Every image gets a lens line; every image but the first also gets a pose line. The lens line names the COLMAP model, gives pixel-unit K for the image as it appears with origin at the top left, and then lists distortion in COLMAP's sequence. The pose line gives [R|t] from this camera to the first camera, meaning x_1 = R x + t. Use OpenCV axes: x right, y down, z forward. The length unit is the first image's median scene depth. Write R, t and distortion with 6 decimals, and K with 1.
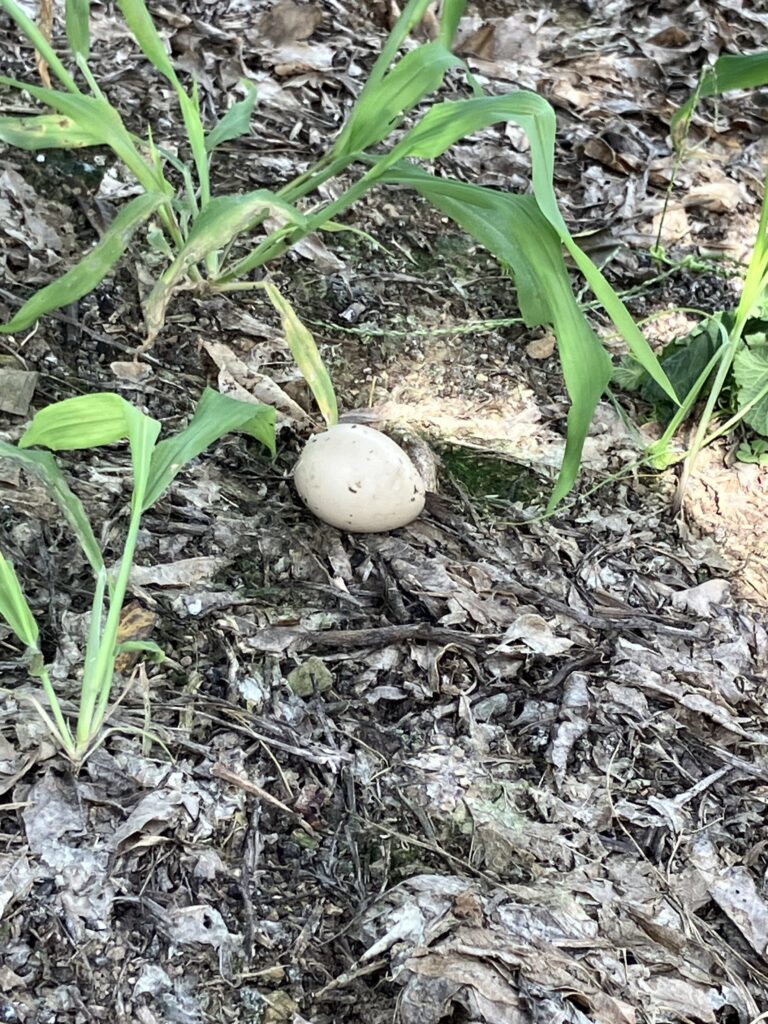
lens RADIAL K [[2707.5, 0, 381.4], [0, 2707.5, 515.9], [0, 0, 1]] dist [0.231223, 0.000000]
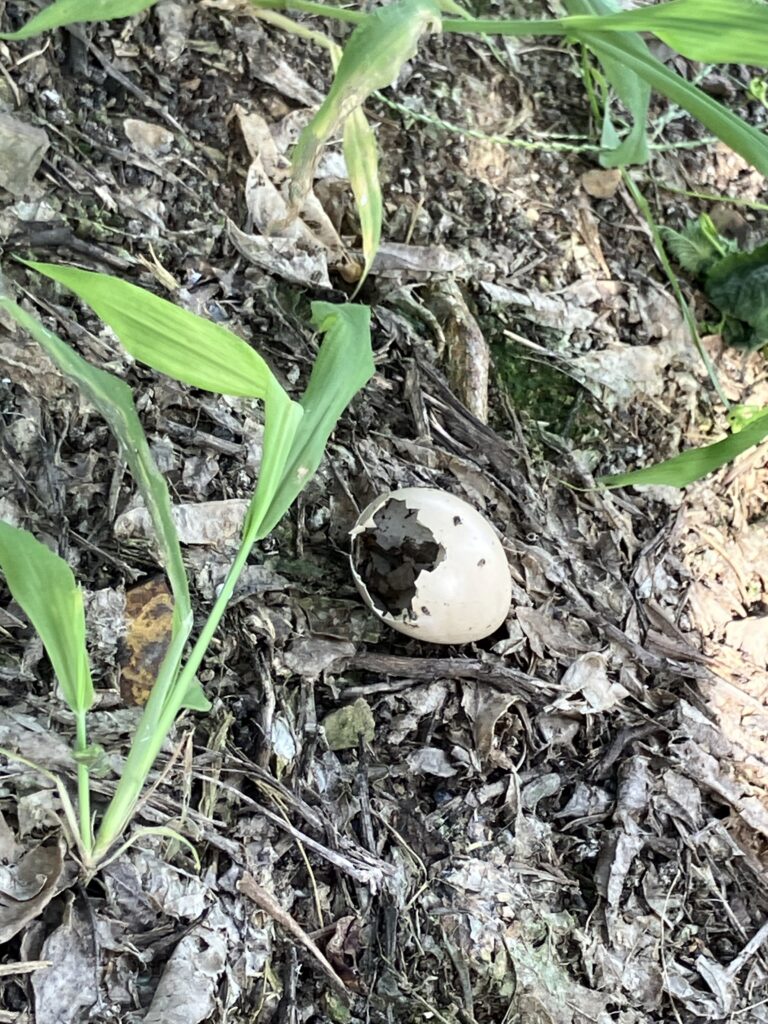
lens RADIAL K [[2707.5, 0, 390.3], [0, 2707.5, 507.4], [0, 0, 1]] dist [0.231223, 0.000000]
pose [[0.930267, 0.245774, 0.272394, -0.234333], [-0.314587, 0.916385, 0.247534, -0.186230], [-0.188780, -0.315964, 0.929800, 0.295121]]
